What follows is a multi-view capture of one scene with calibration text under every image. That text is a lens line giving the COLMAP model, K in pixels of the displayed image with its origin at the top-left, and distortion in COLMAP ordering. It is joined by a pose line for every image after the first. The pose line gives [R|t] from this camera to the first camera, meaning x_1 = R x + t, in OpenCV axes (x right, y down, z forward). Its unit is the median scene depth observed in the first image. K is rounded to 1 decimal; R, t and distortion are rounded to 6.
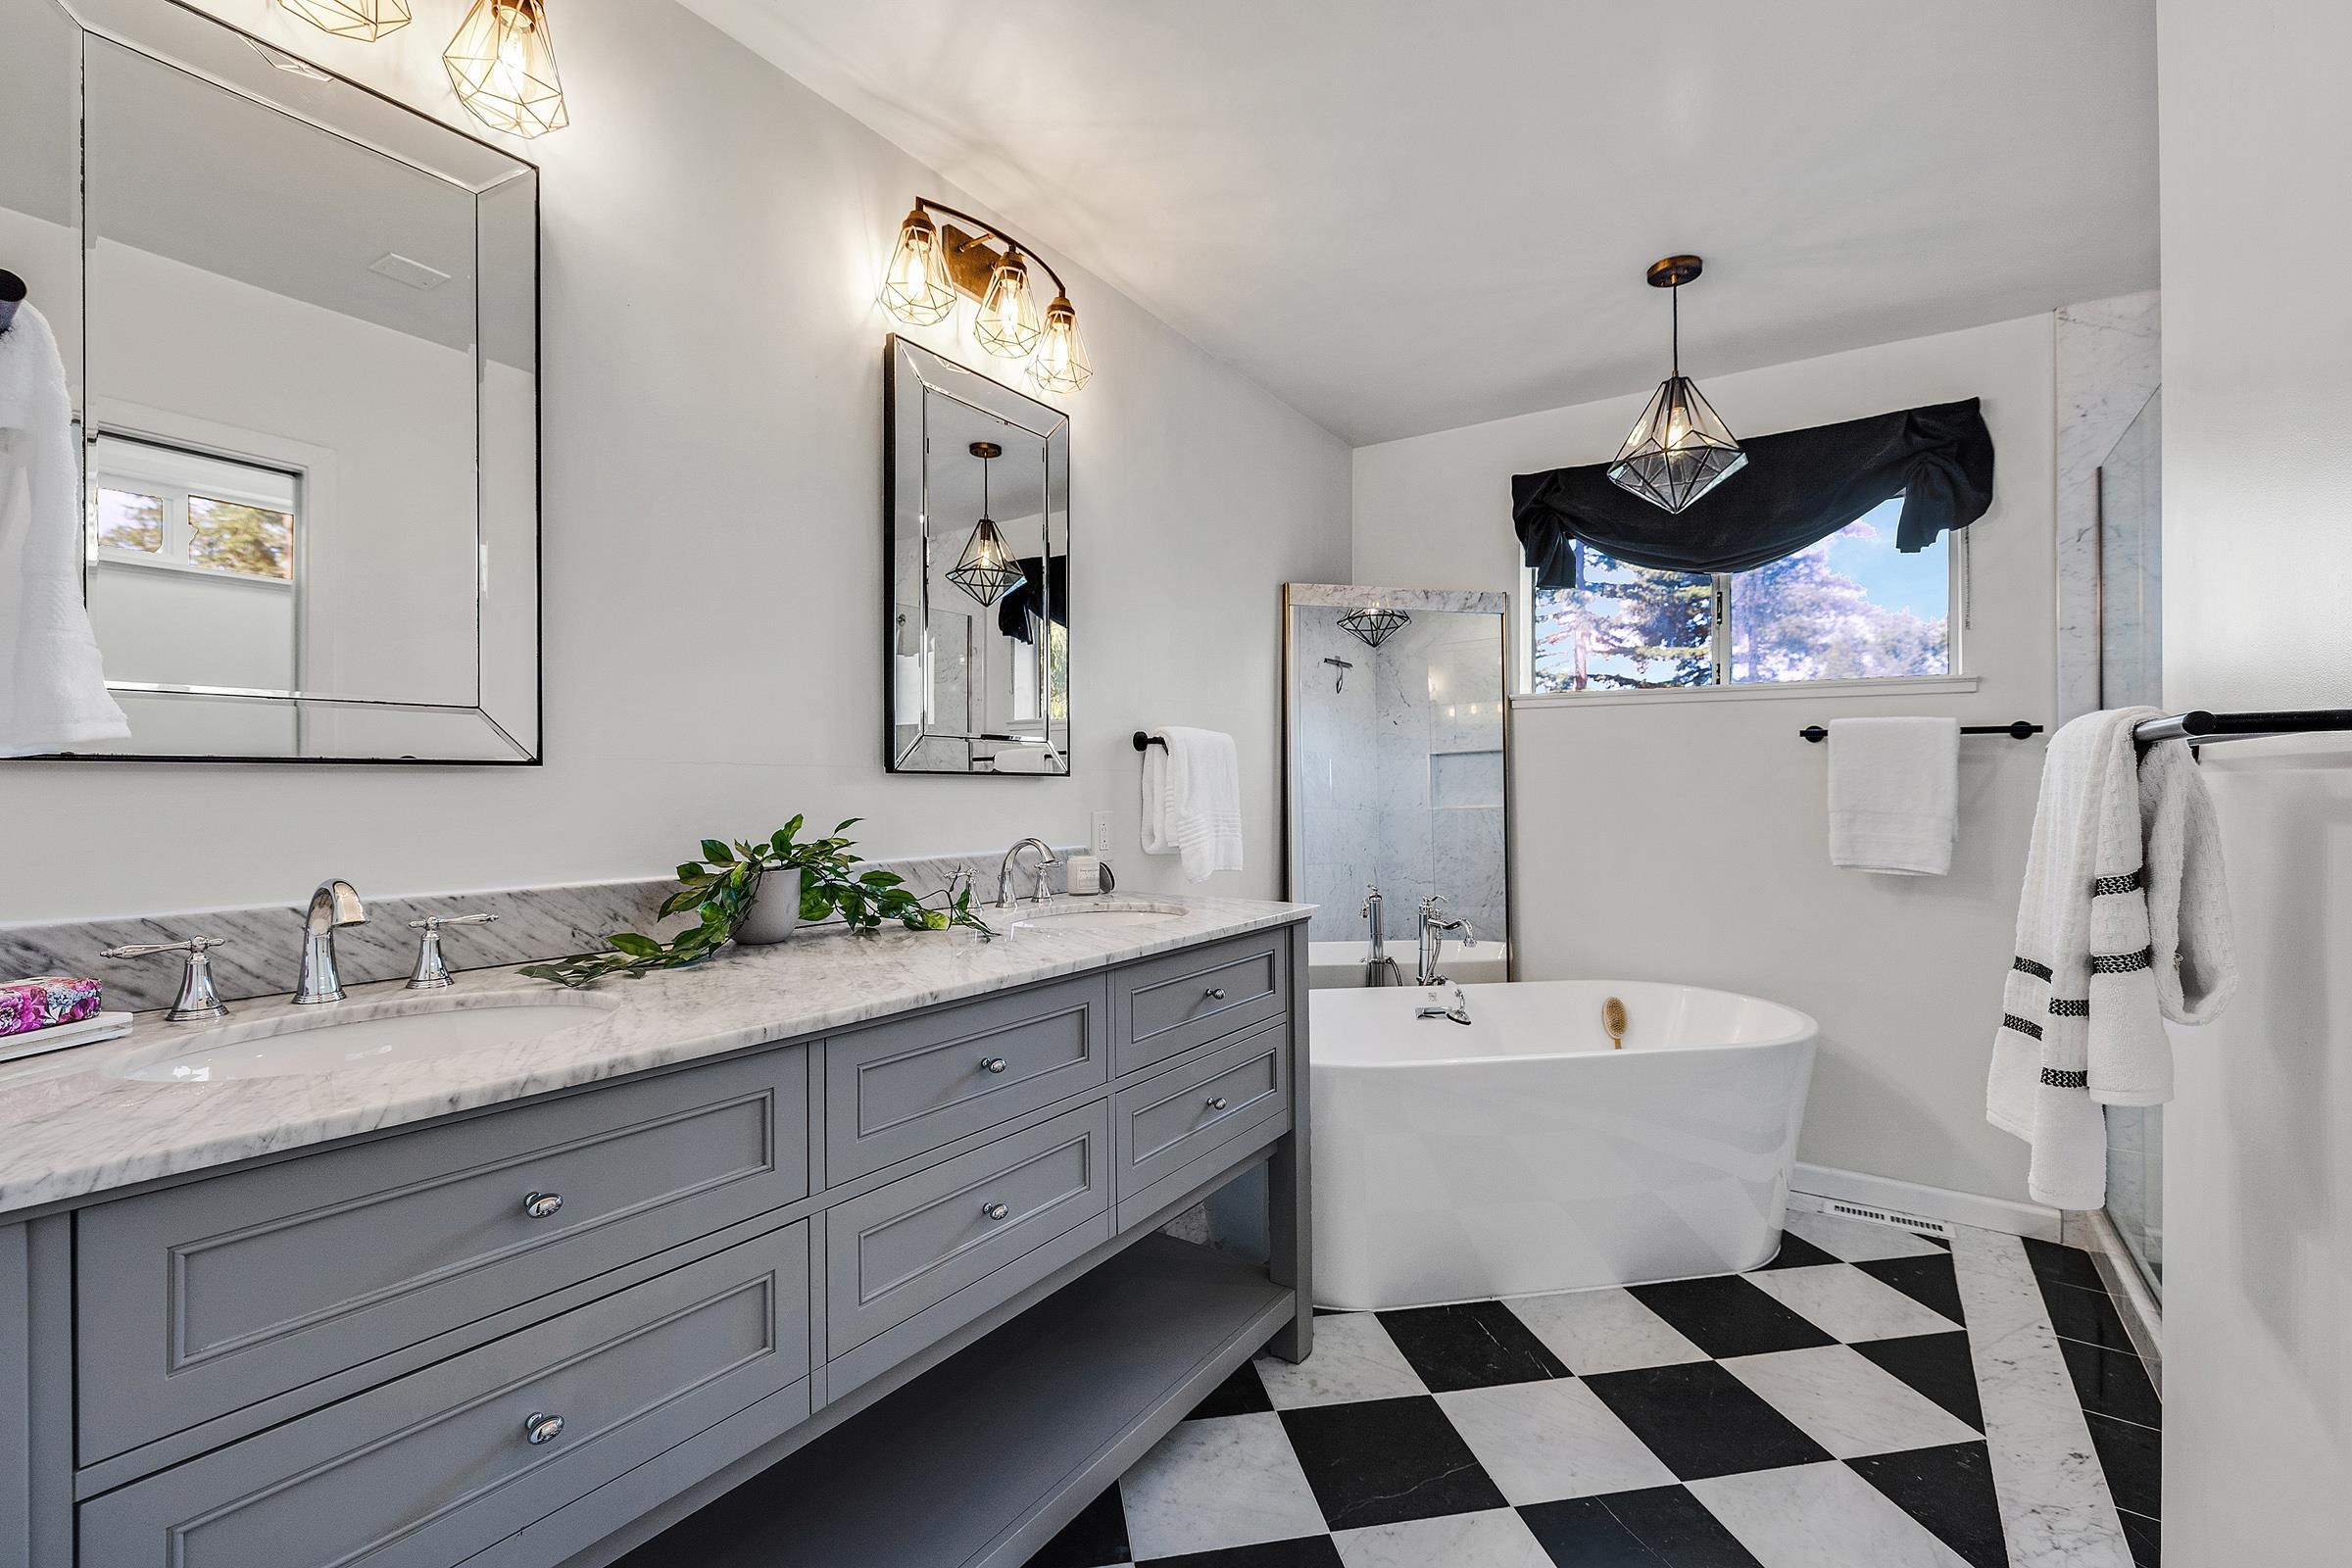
lens RADIAL K [[967.4, 0, 1176.0], [0, 967.4, 784.0], [0, 0, 1]] dist [-0.024723, 0.000082]
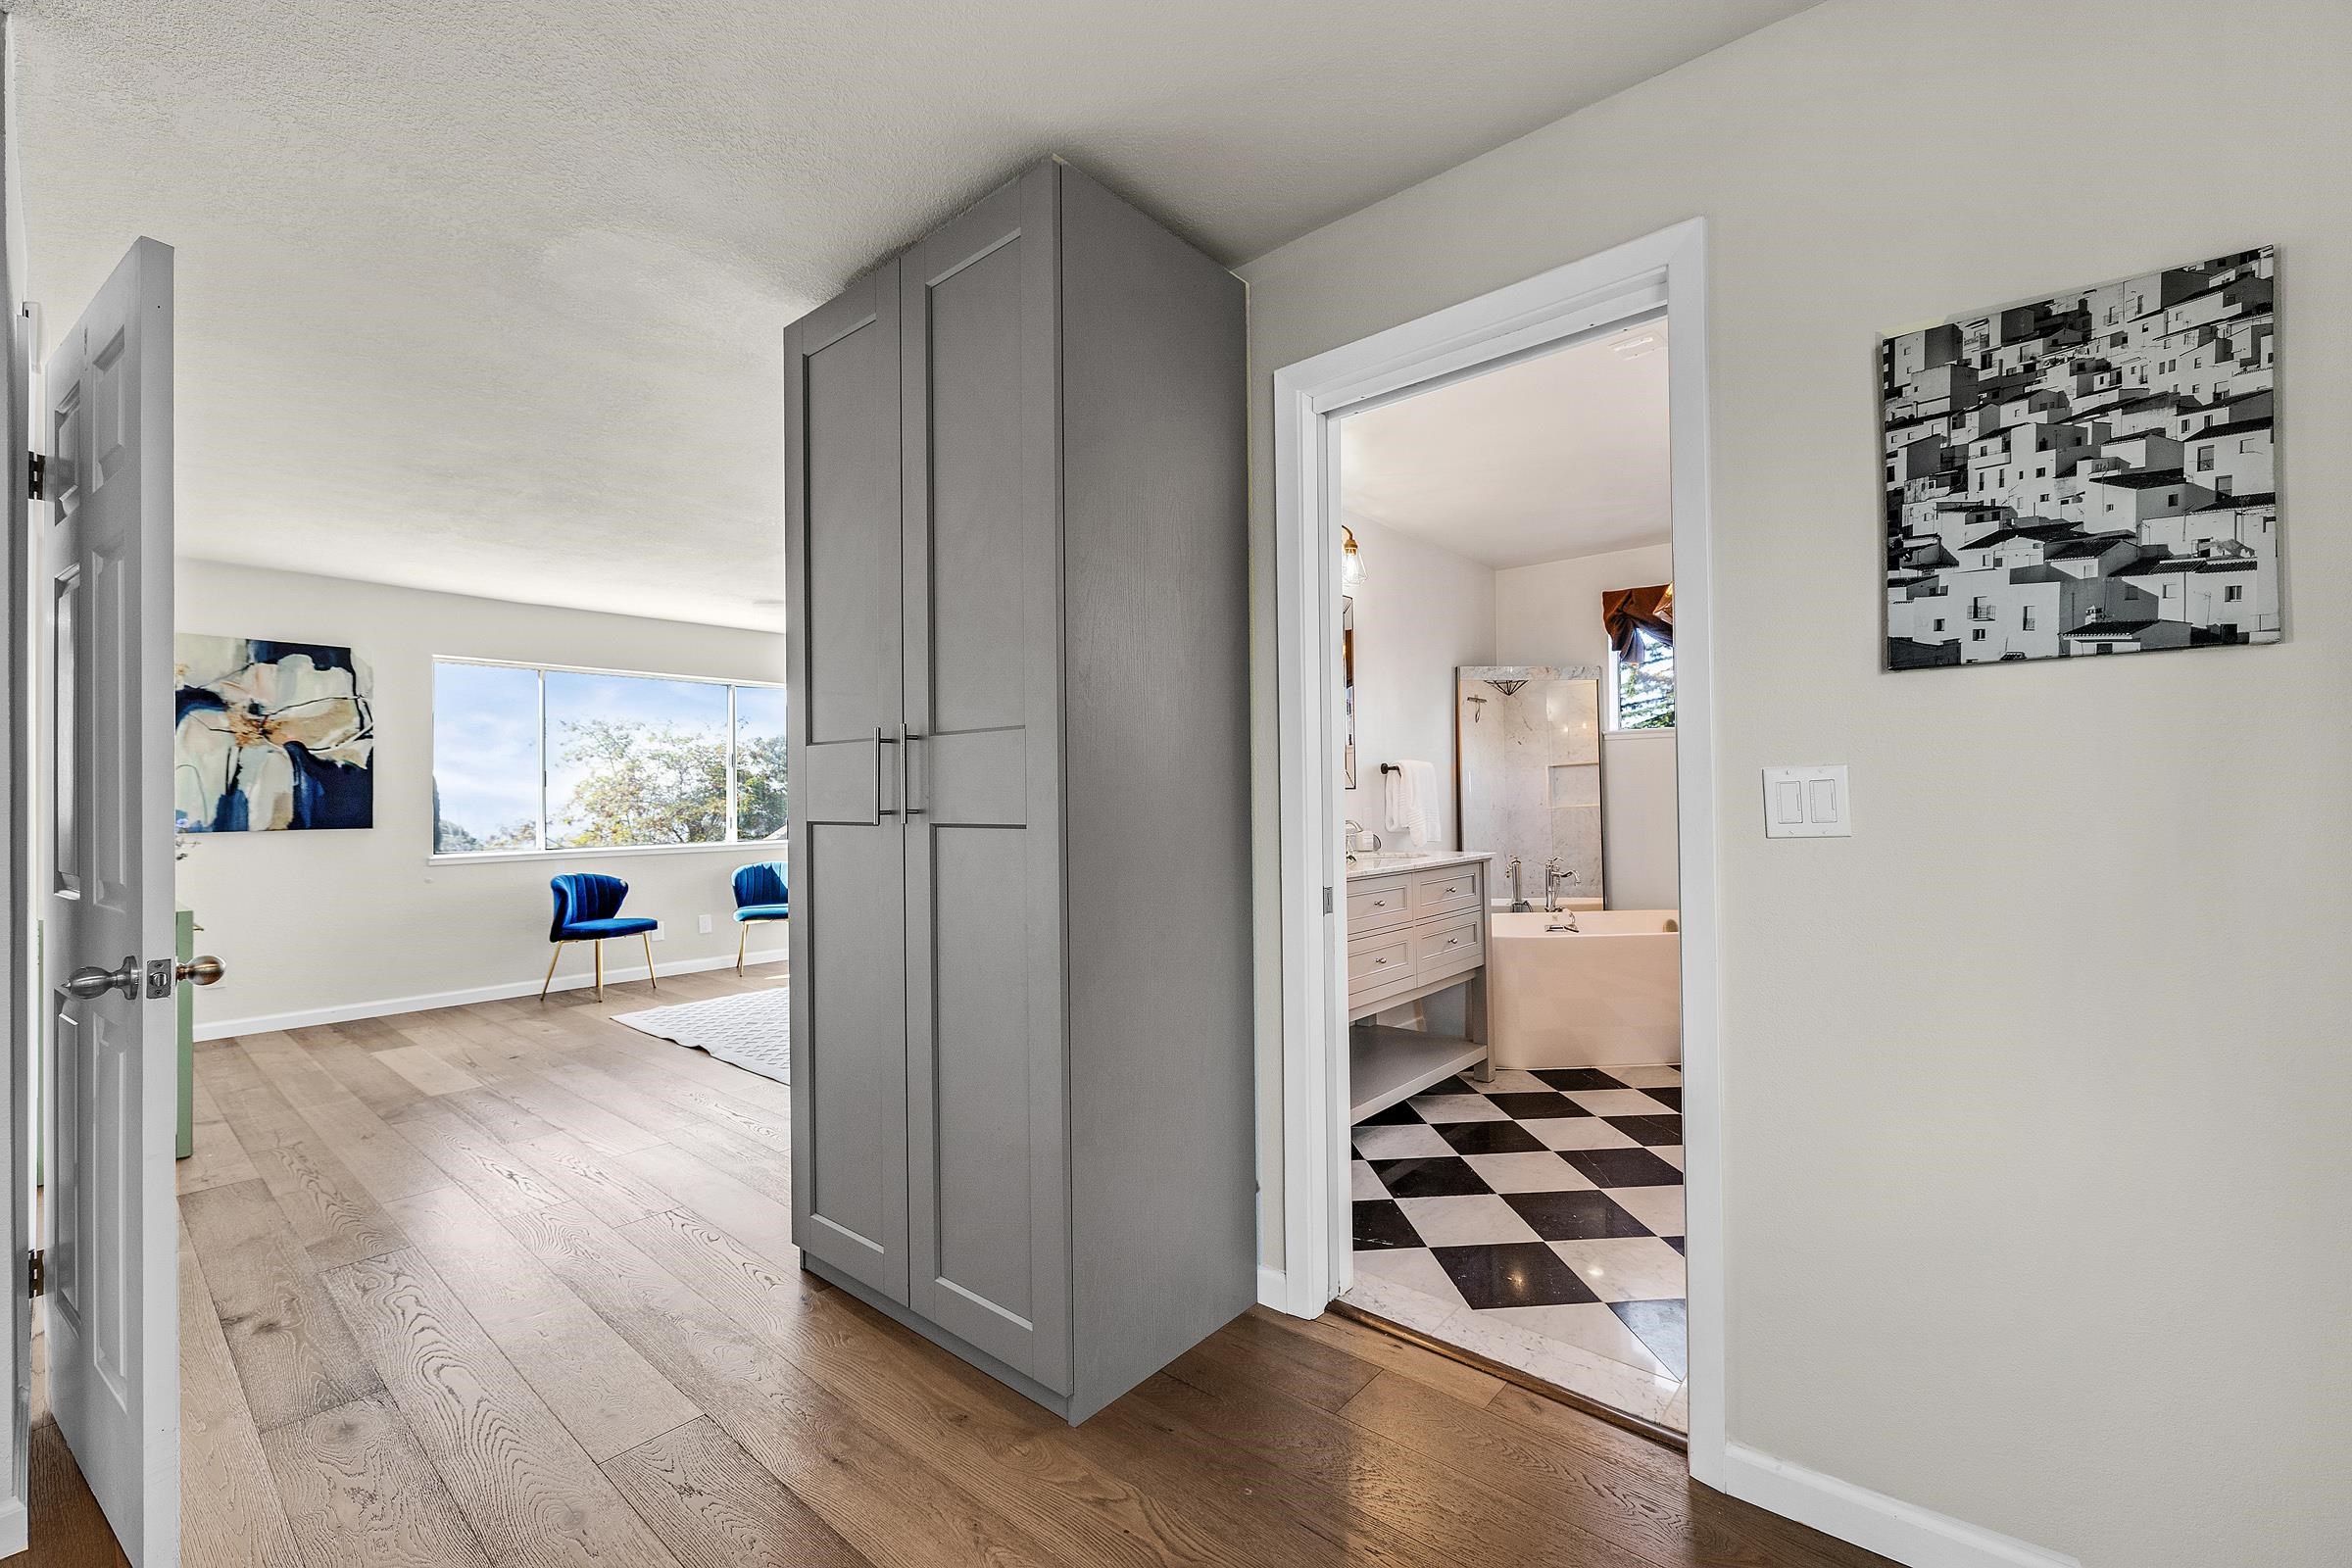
lens RADIAL K [[980.3, 0, 1182.3], [0, 980.3, 787.3], [0, 0, 1]] dist [-0.002604, 0.000573]
pose [[0.995120, -0.013295, -0.097773, -0.201071], [0.012786, 0.999901, -0.005835, -0.003291], [0.097841, 0.004557, 0.995192, -0.729964]]
